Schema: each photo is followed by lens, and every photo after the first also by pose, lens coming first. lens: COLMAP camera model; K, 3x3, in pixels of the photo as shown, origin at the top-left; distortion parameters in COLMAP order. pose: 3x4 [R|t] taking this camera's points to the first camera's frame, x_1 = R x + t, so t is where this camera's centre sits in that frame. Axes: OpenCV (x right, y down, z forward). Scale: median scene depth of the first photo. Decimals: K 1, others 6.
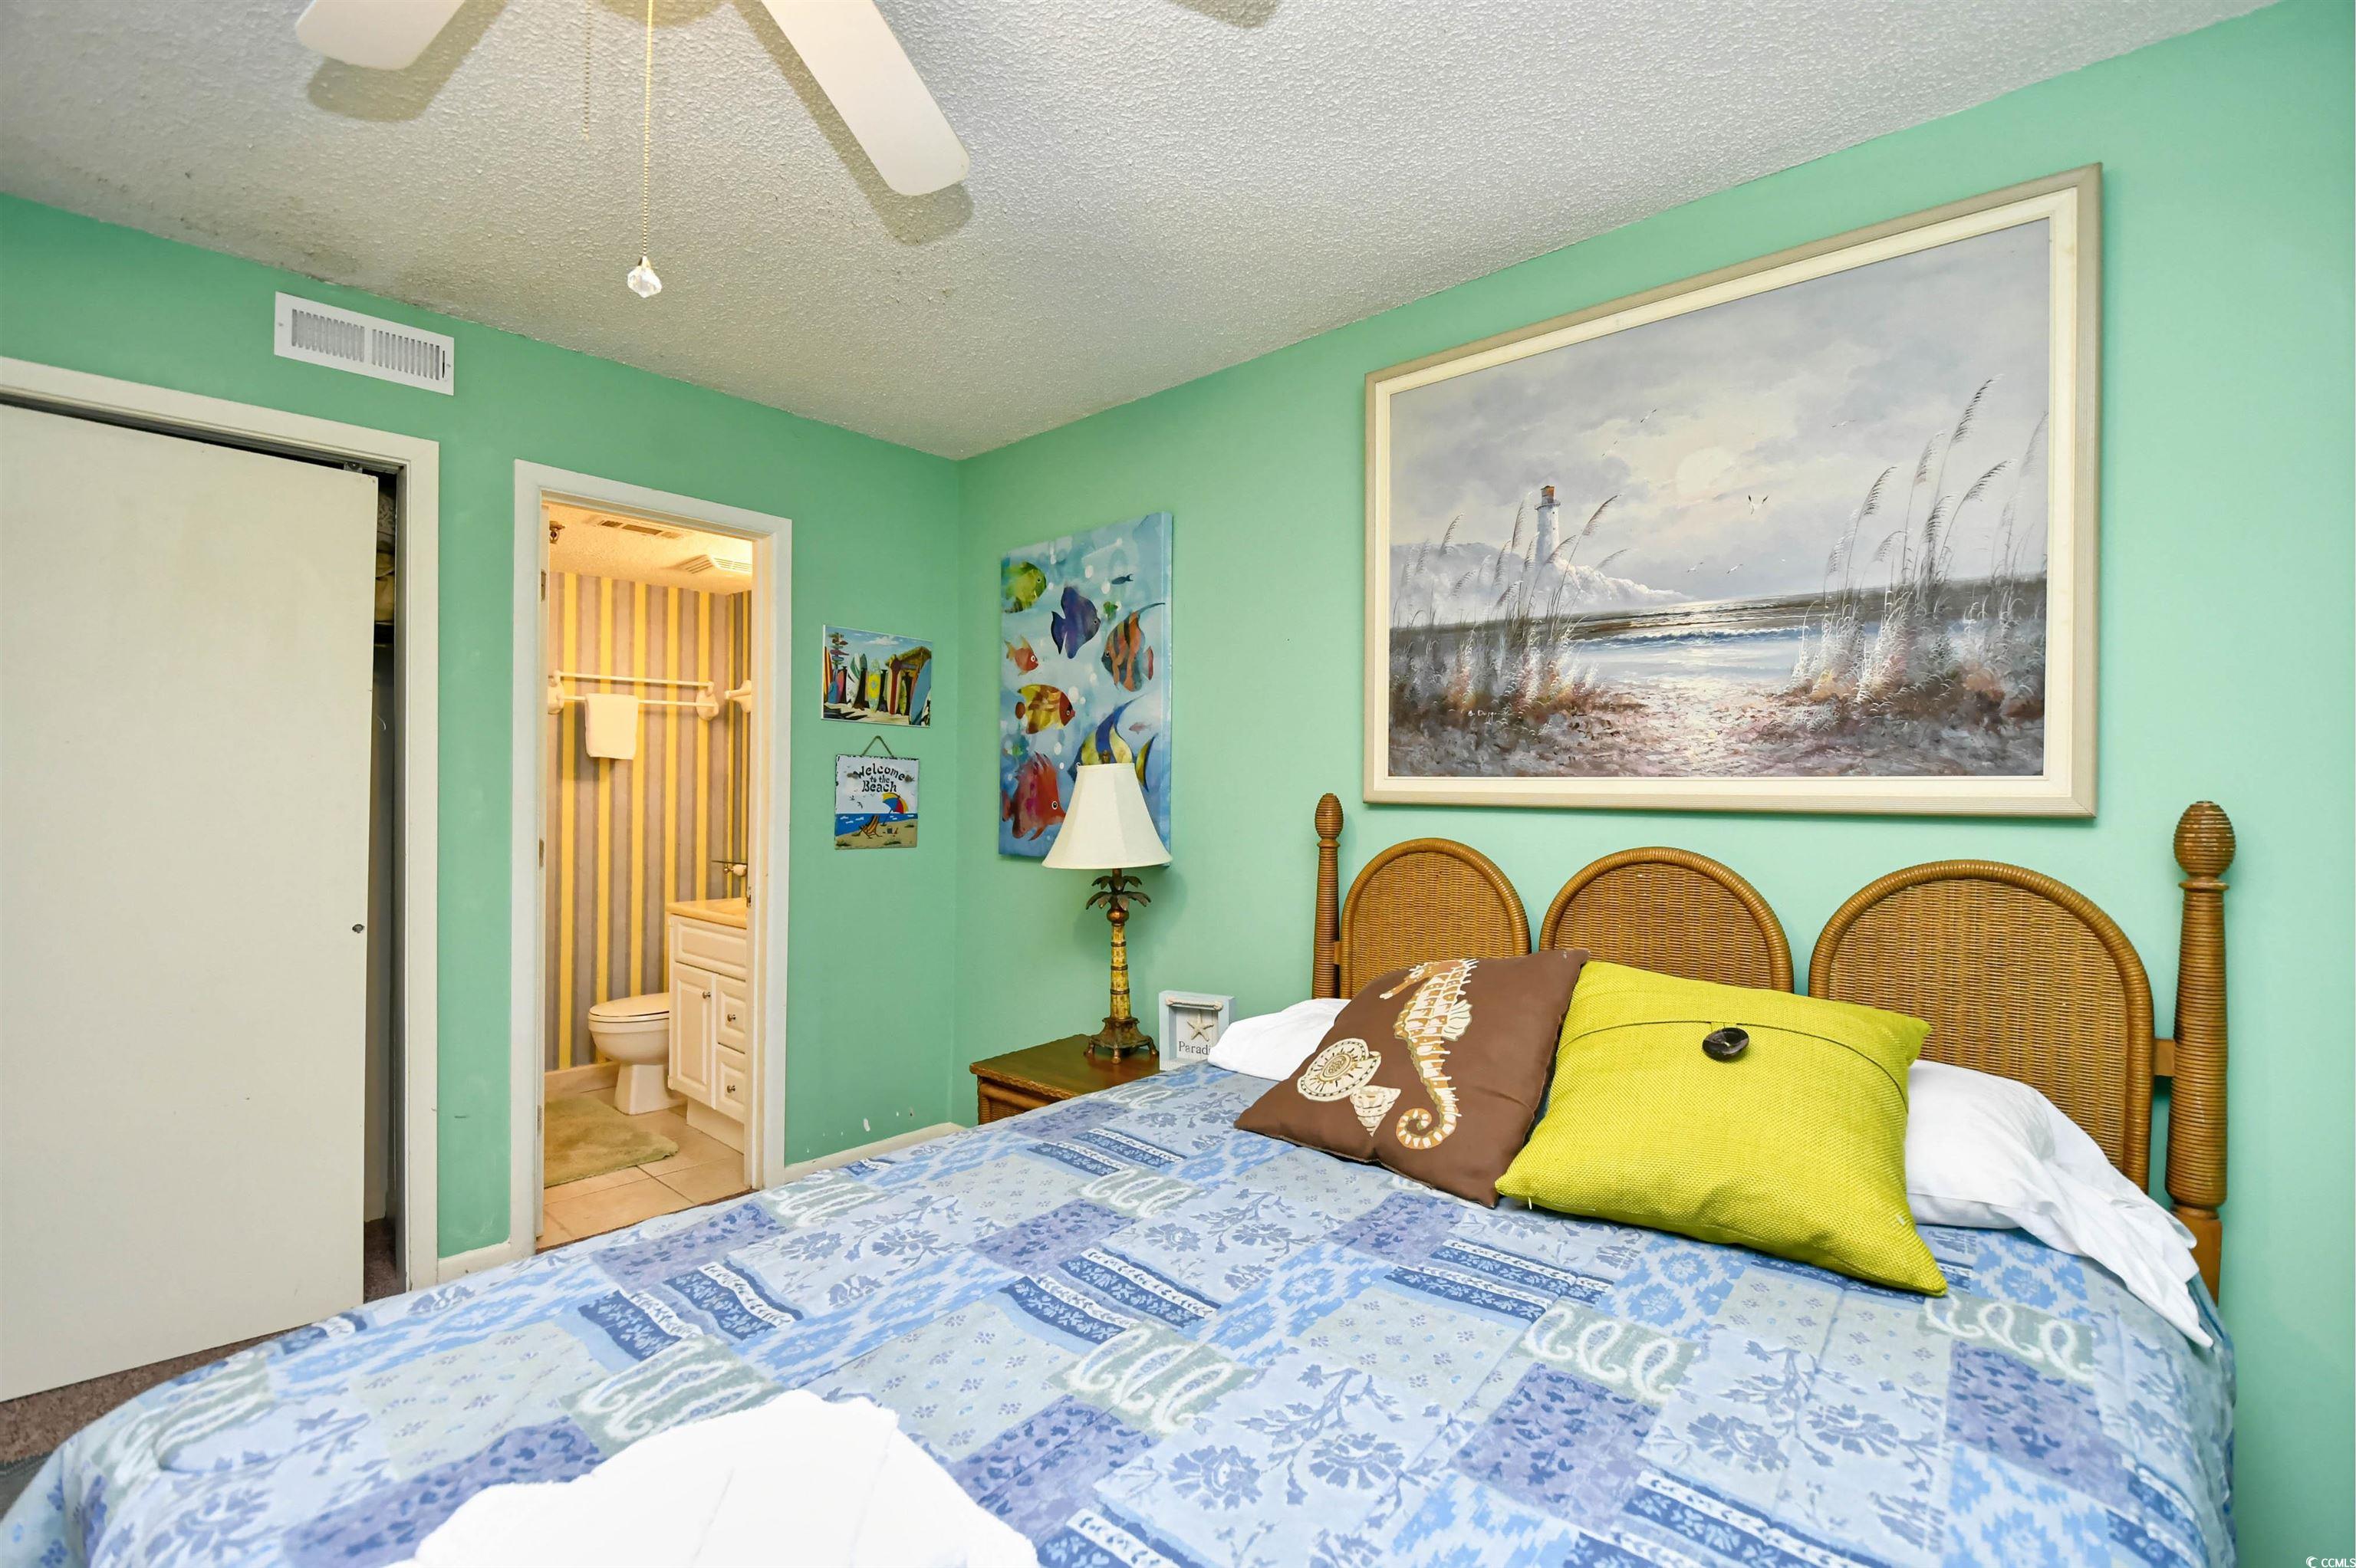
lens RADIAL K [[1048.8, 0, 1183.3], [0, 1048.8, 802.9], [0, 0, 1]] dist [0.019885, -0.024512]
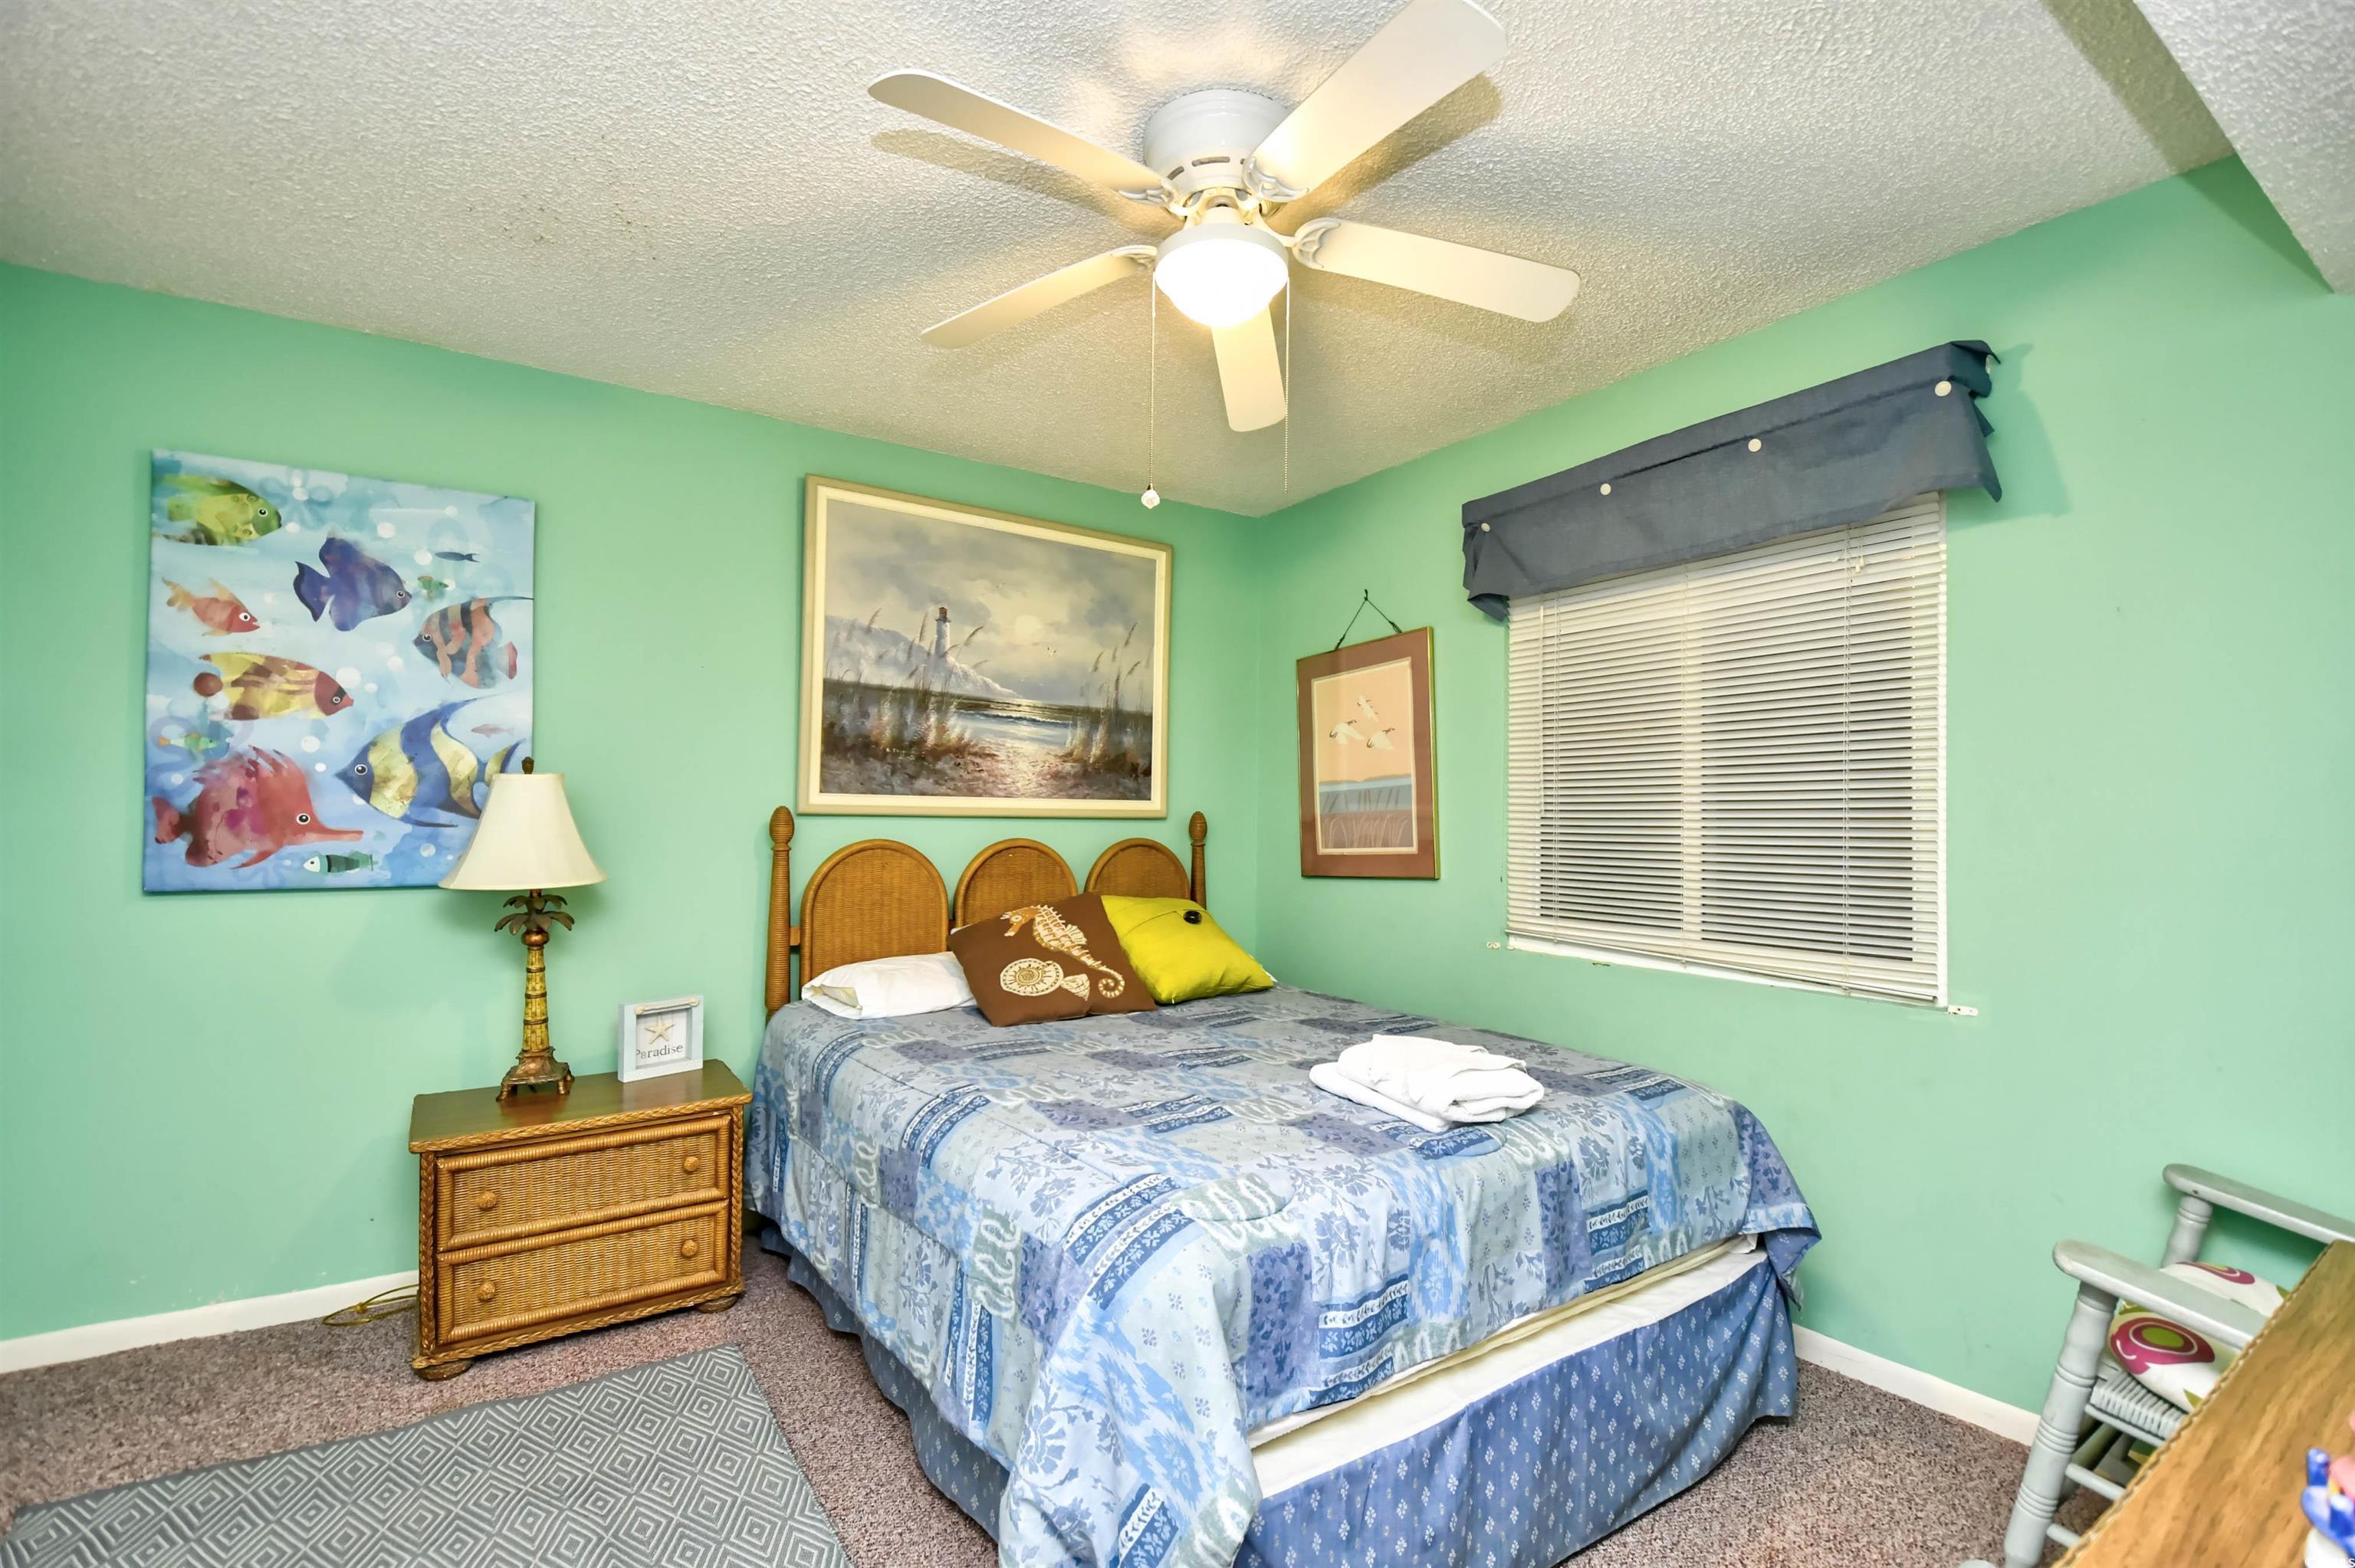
lens RADIAL K [[1048.3, 0, 1182.8], [0, 1048.3, 802.9], [0, 0, 1]] dist [0.019885, -0.024512]
pose [[0.218538, 0.009171, 0.975785, -1.083477], [0.005187, 0.999931, -0.010559, 0.002818], [-0.975815, 0.007369, 0.218475, 0.326737]]
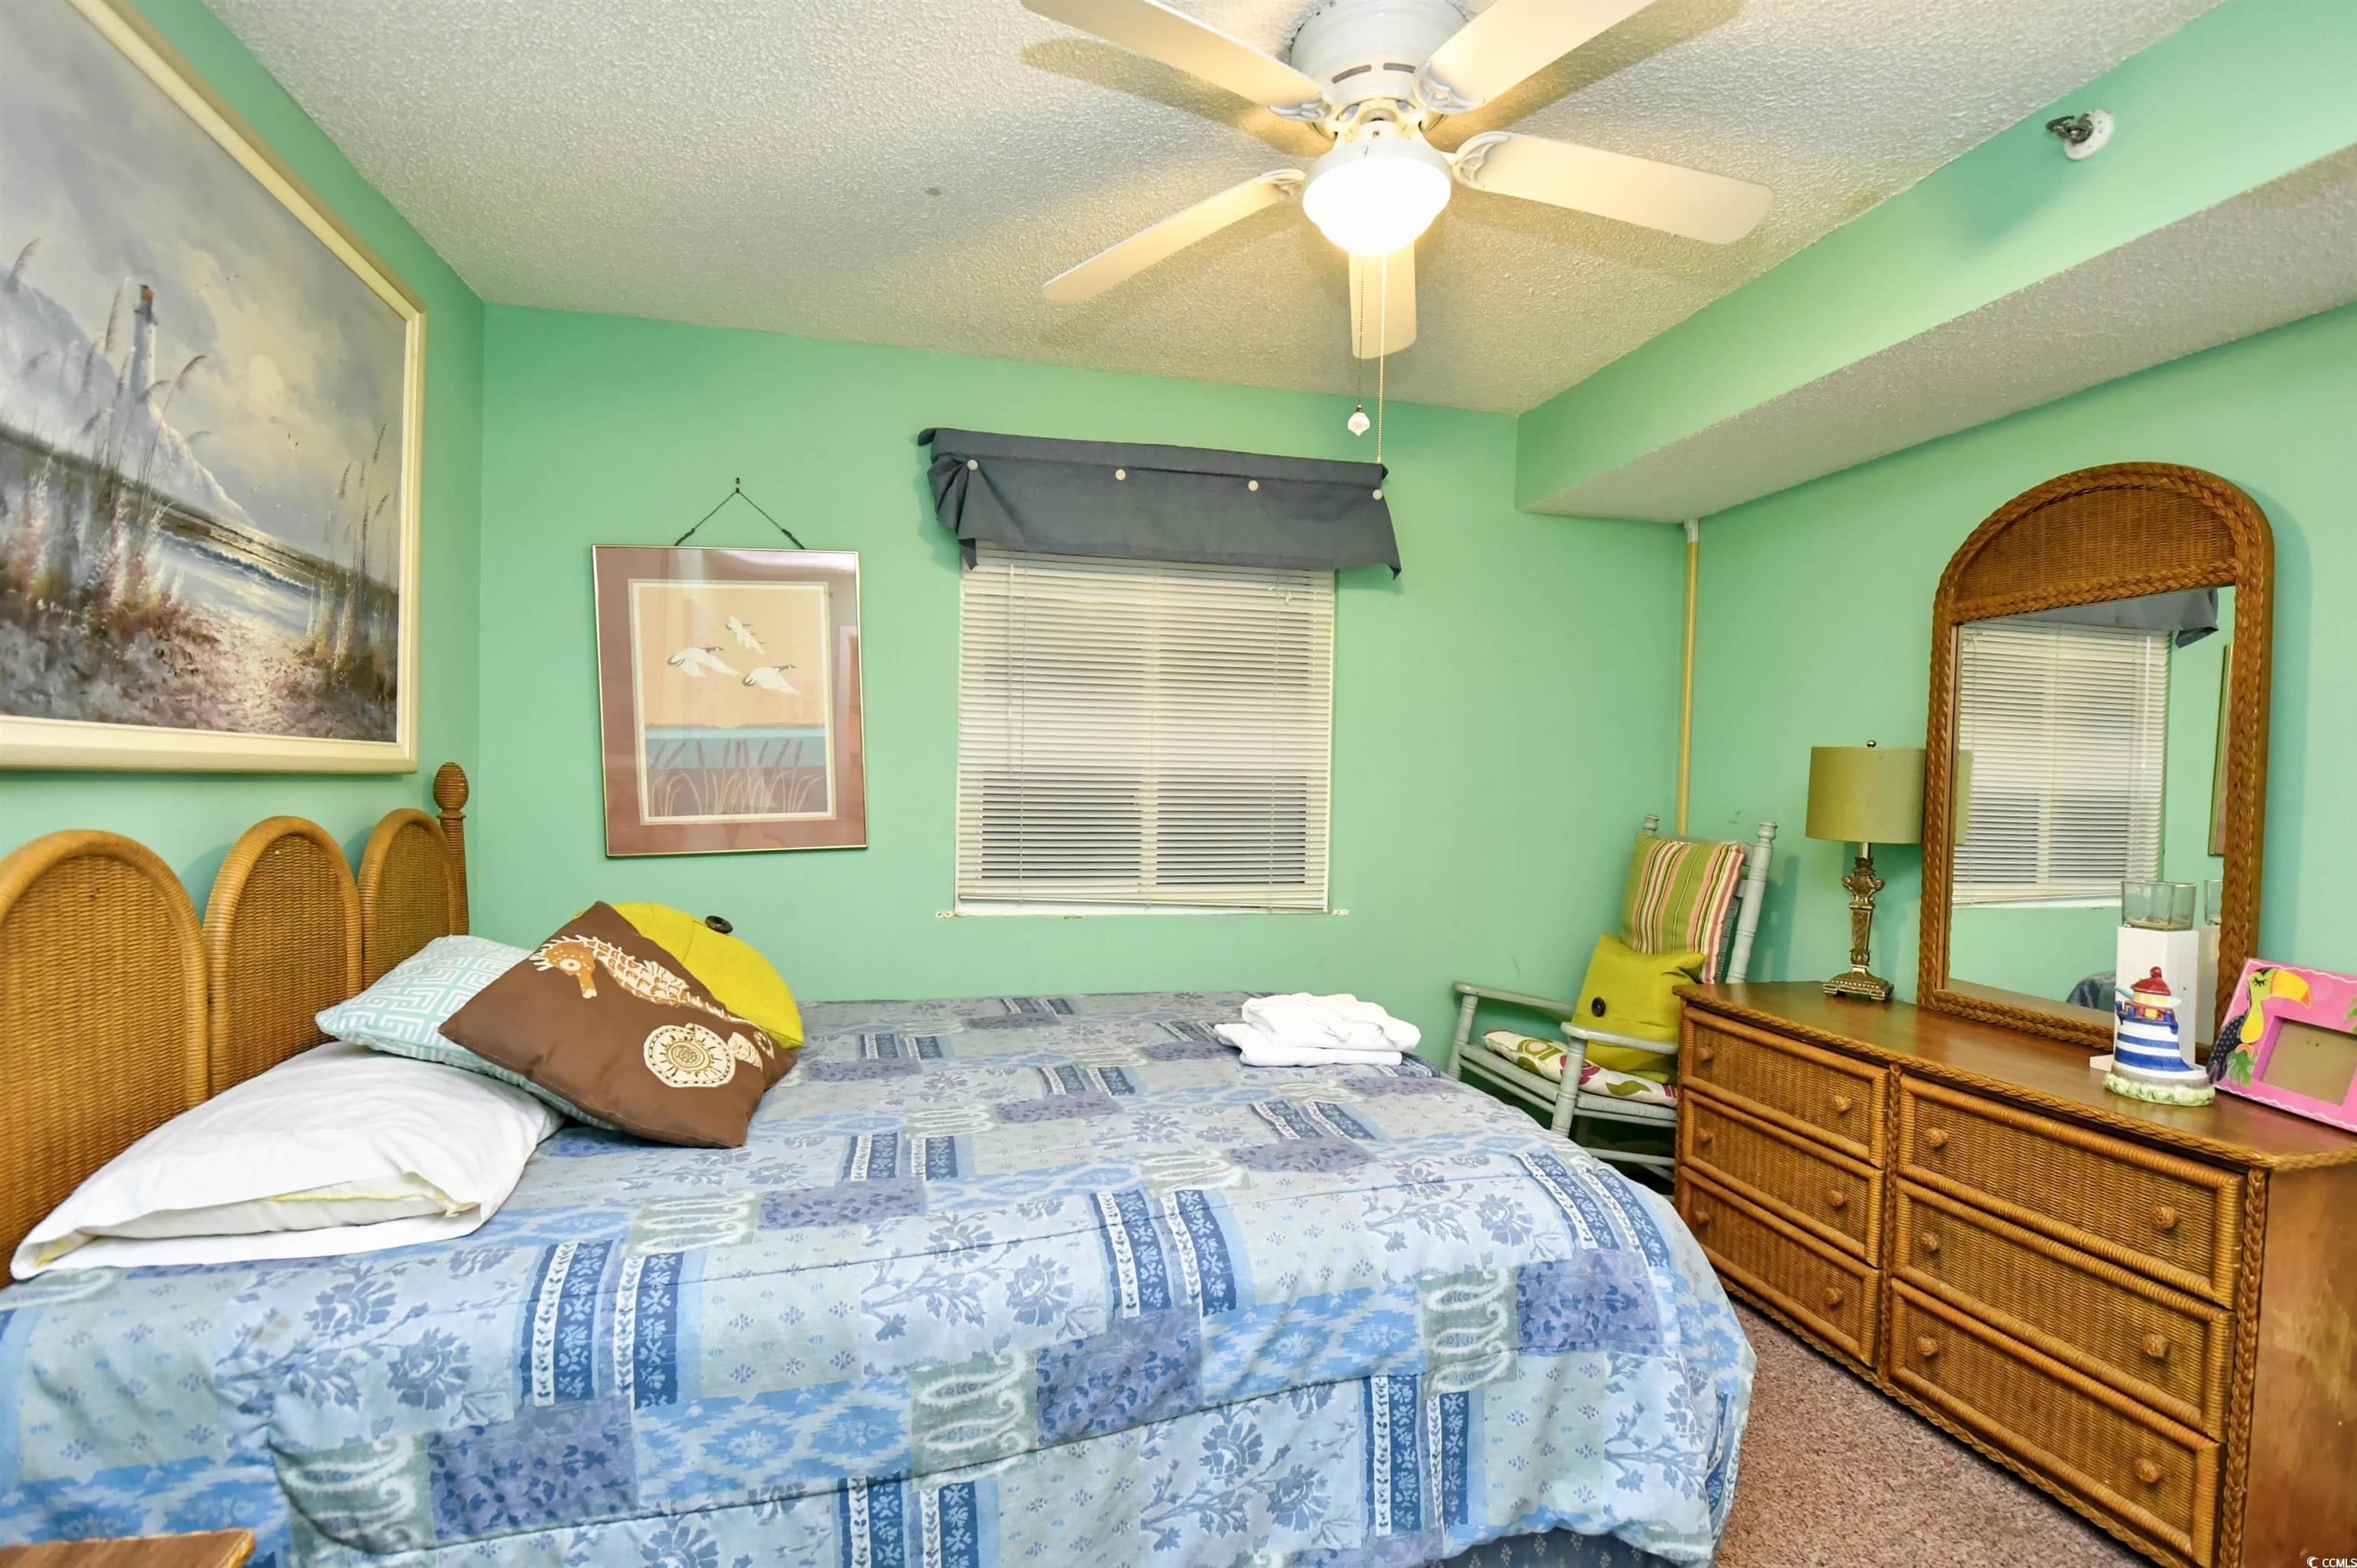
lens RADIAL K [[1075.5, 0, 1204.6], [0, 1075.5, 798.8], [0, 0, 1]] dist [0.019828, -0.020696]
pose [[-0.843663, -0.030214, 0.536022, -0.591288], [-0.016924, 0.999416, 0.029696, -0.010146], [-0.536606, 0.015982, -0.843681, 1.226051]]
